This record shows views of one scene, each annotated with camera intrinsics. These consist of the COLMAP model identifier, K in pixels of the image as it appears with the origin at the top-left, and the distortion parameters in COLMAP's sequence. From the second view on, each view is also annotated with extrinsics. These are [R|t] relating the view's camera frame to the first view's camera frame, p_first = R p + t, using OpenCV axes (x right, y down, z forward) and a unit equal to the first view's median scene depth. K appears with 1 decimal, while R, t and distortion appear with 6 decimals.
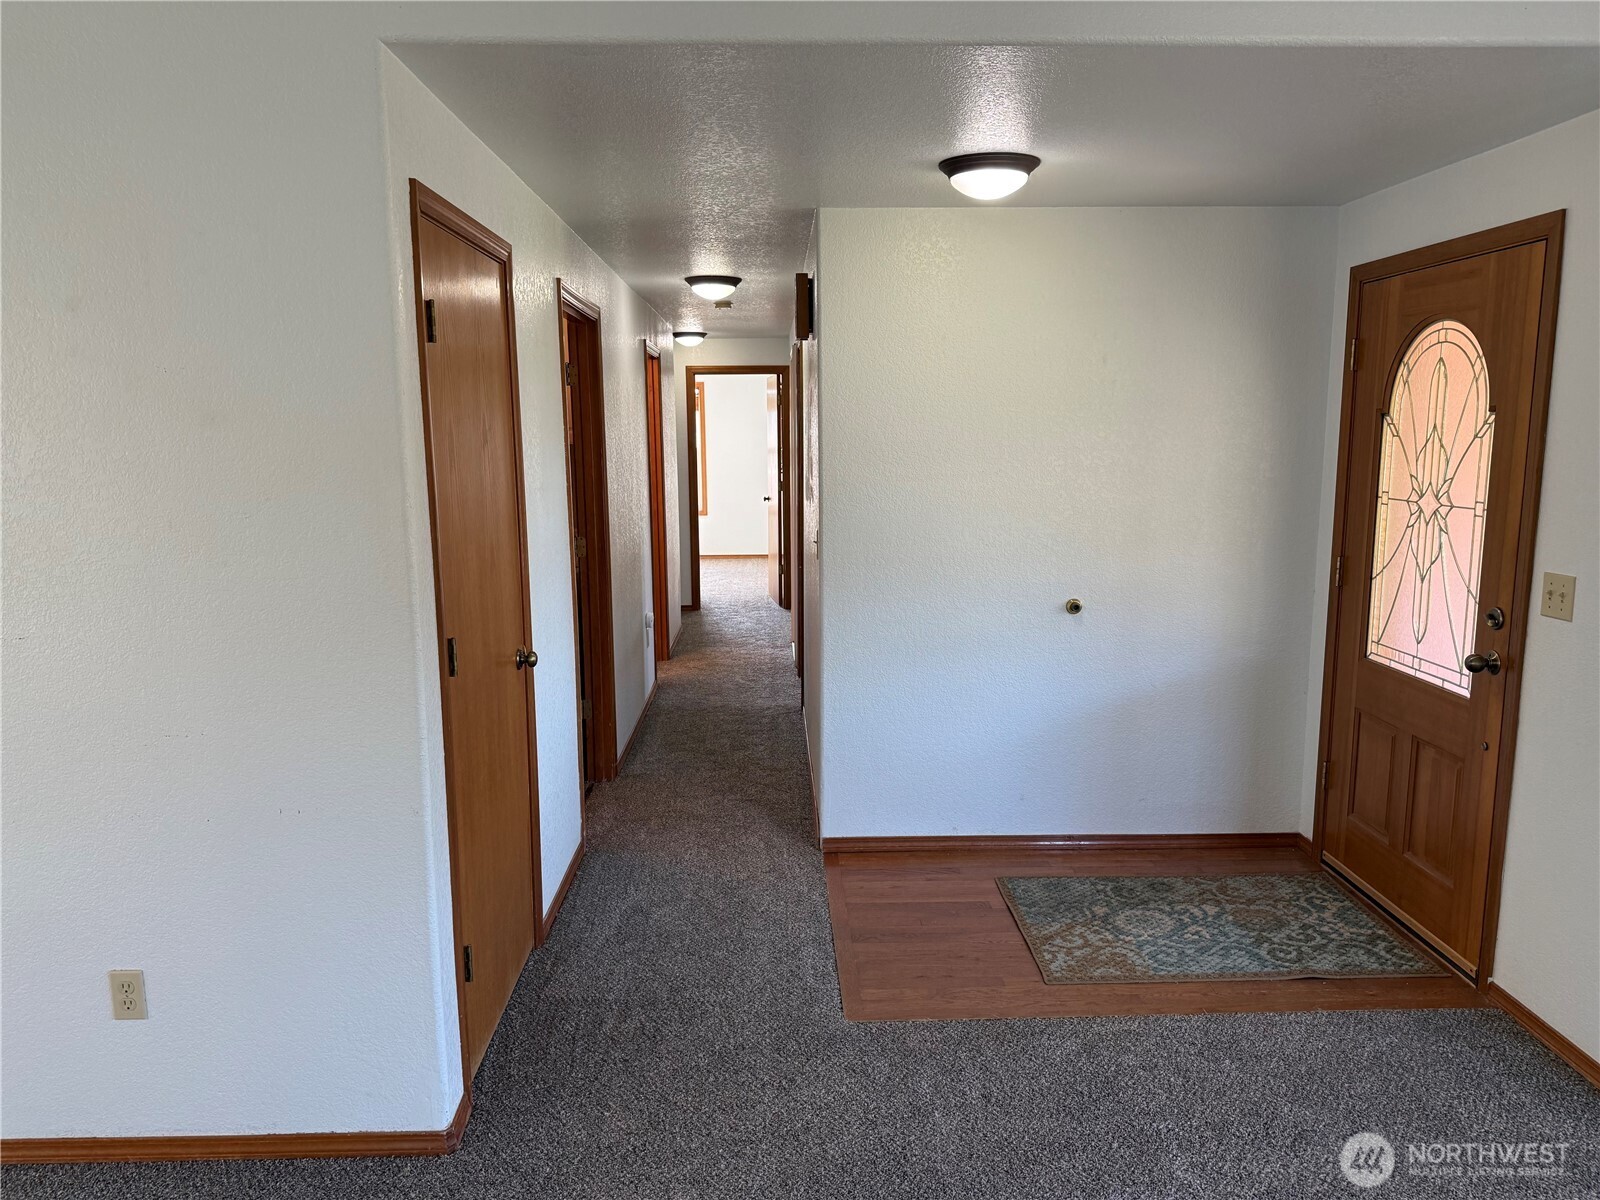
lens RADIAL K [[1109.3, 0, 798.5], [0, 1109.3, 607.4], [0, 0, 1]] dist [0.129570, -0.176705]
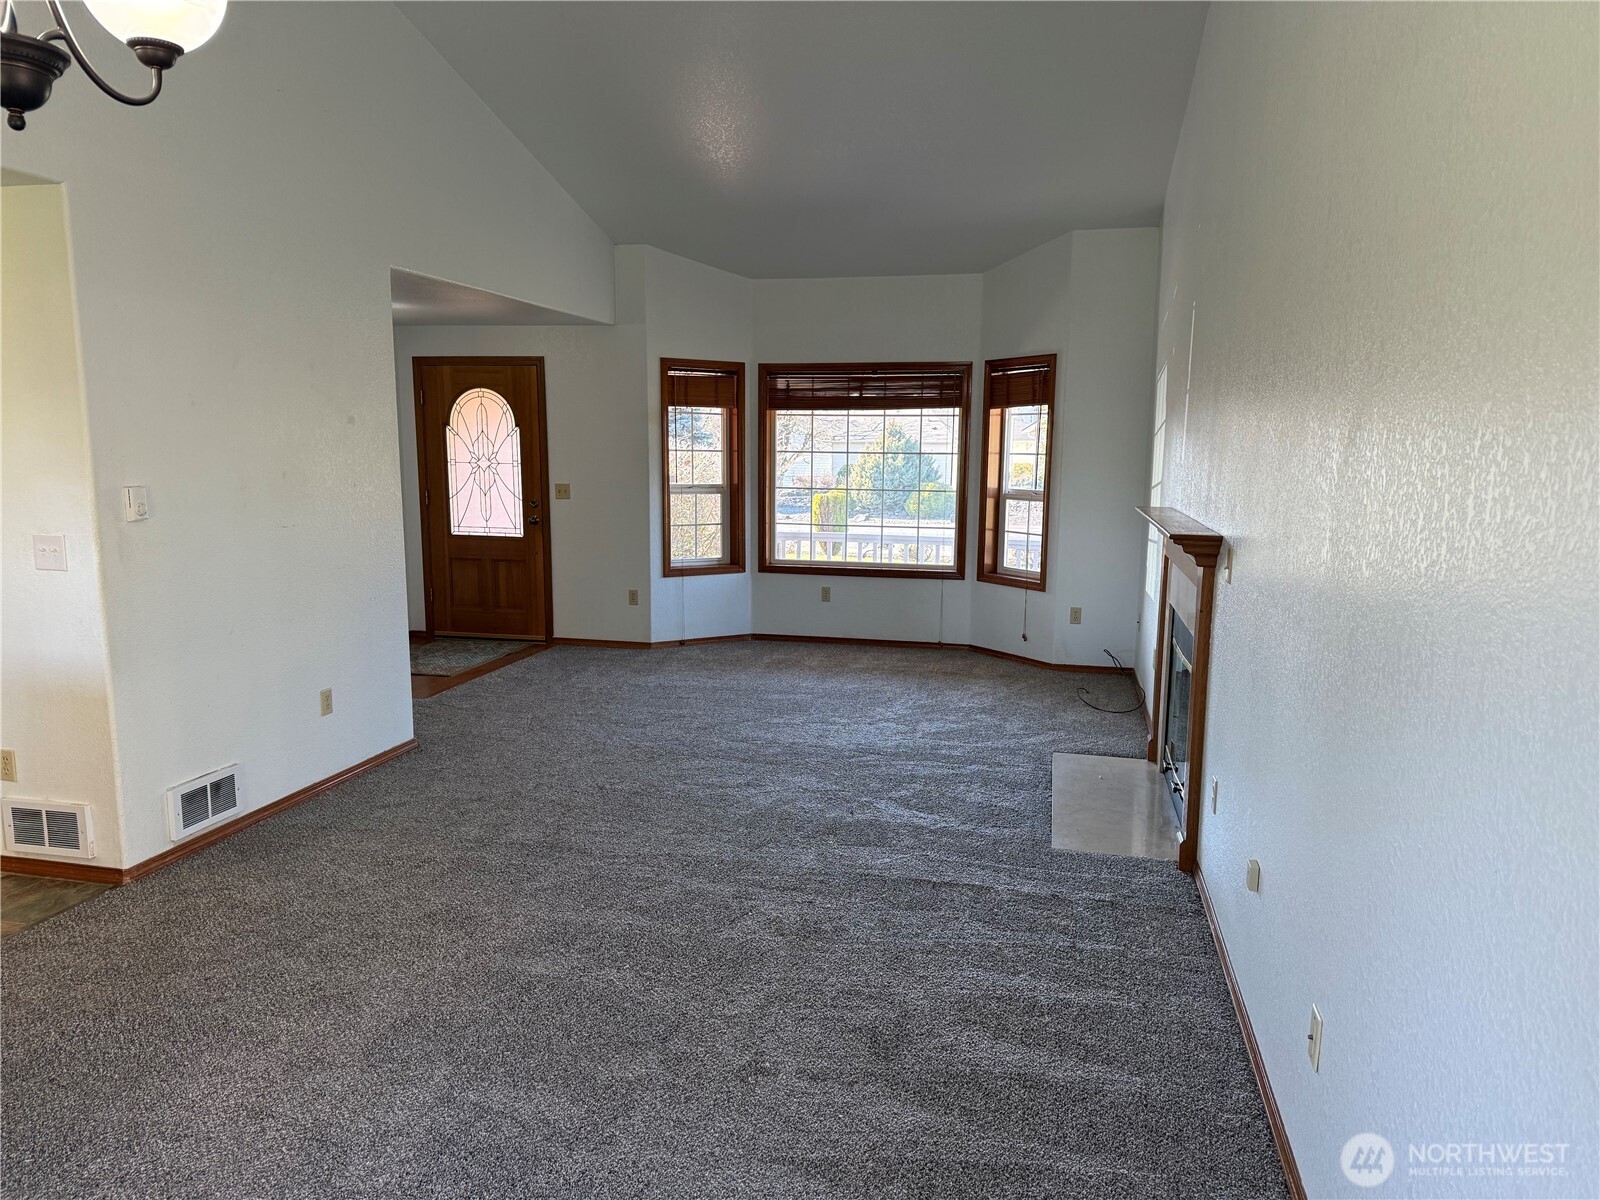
lens RADIAL K [[1109.3, 0, 798.5], [0, 1109.3, 607.4], [0, 0, 1]] dist [0.129570, -0.176705]
pose [[0.249829, -0.133590, 0.959030, -1.658008], [0.140833, 0.984918, 0.100509, 0.068113], [-0.957993, 0.109953, 0.264875, -0.254284]]
